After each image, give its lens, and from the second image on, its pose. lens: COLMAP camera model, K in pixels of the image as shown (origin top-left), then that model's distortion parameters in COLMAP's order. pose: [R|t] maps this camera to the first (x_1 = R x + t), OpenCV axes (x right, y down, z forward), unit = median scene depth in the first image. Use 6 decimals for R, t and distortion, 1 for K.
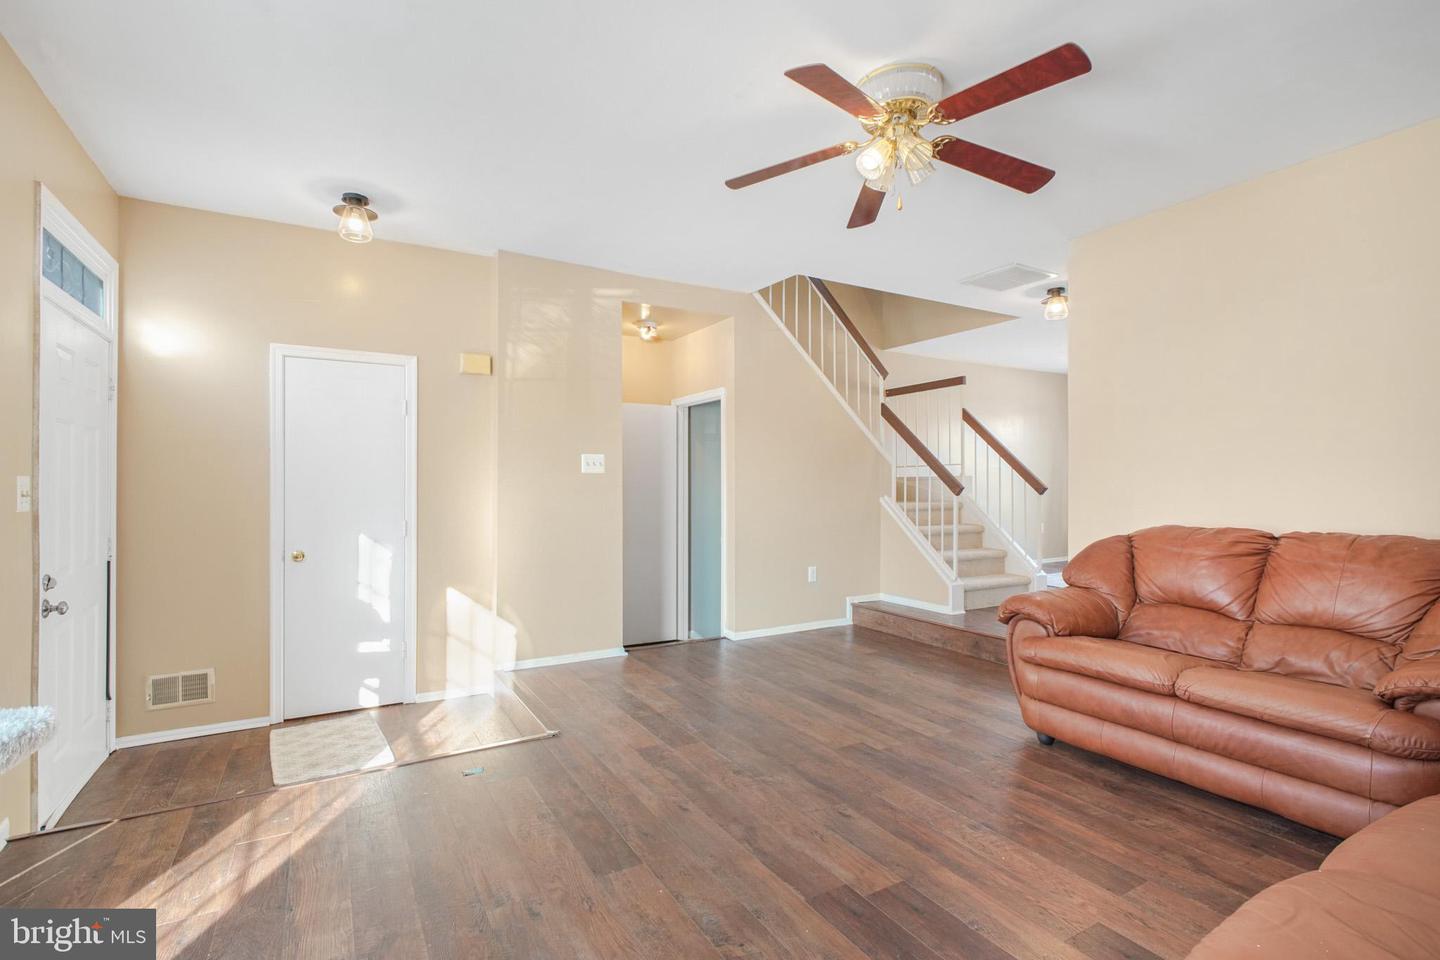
lens RADIAL K [[658.3, 0, 692.4], [0, 658.3, 482.4], [0, 0, 1]] dist [0.002648, 0.000227]
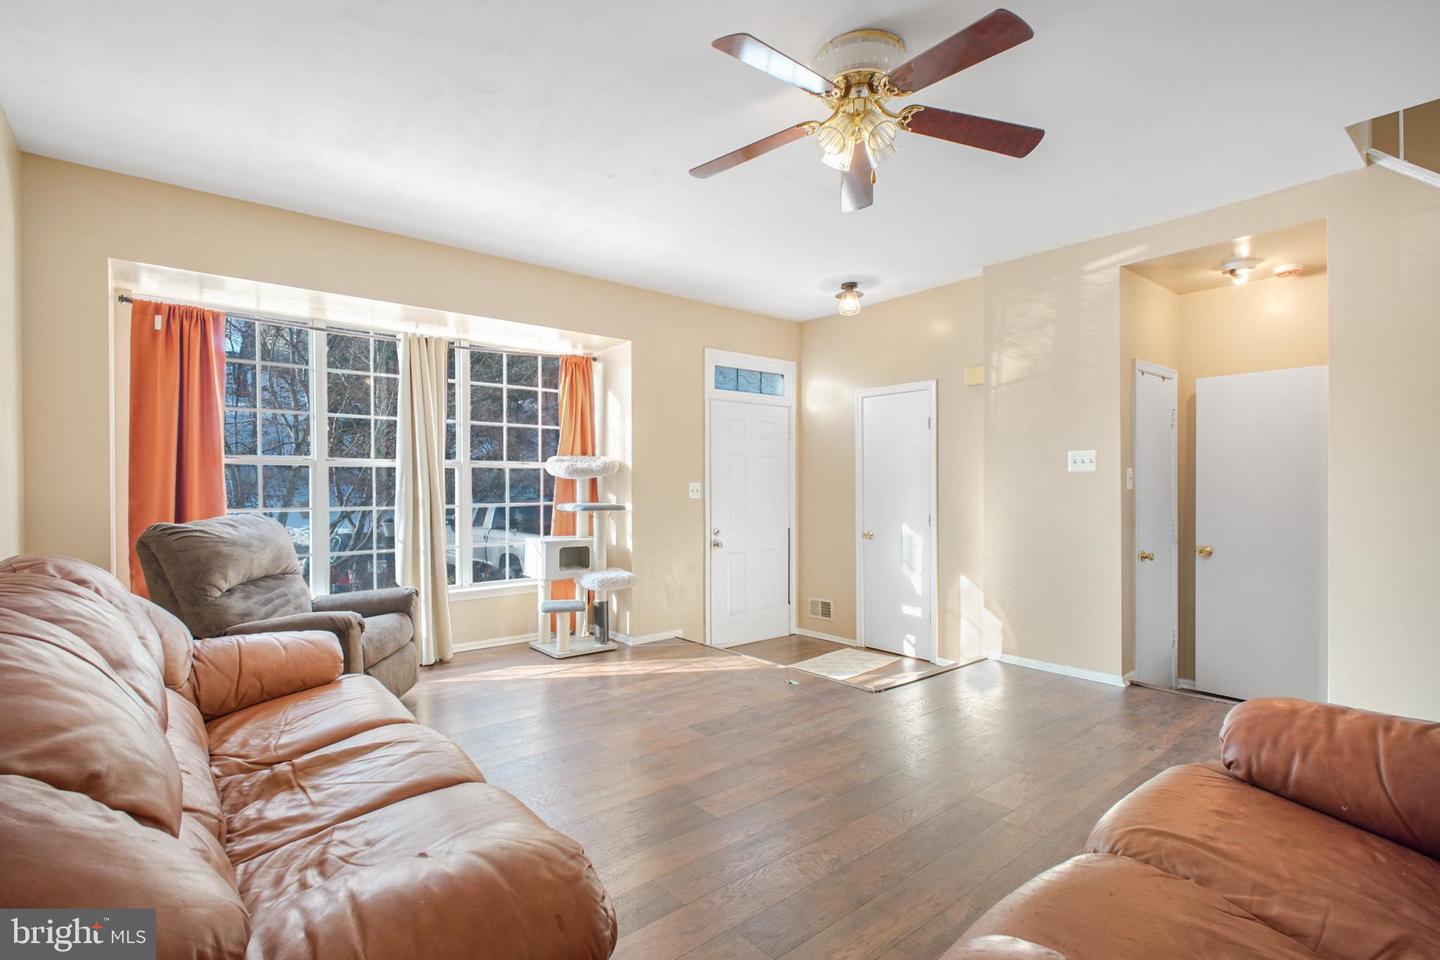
lens RADIAL K [[685.8, 0, 720.0], [0, 685.8, 480.0], [0, 0, 1]] dist [0.000795, -0.001138]
pose [[0.180428, -0.008822, -0.983549, 0.969090], [0.009333, 0.999930, -0.007257, -0.000312], [0.983544, -0.007870, 0.180498, 0.489339]]
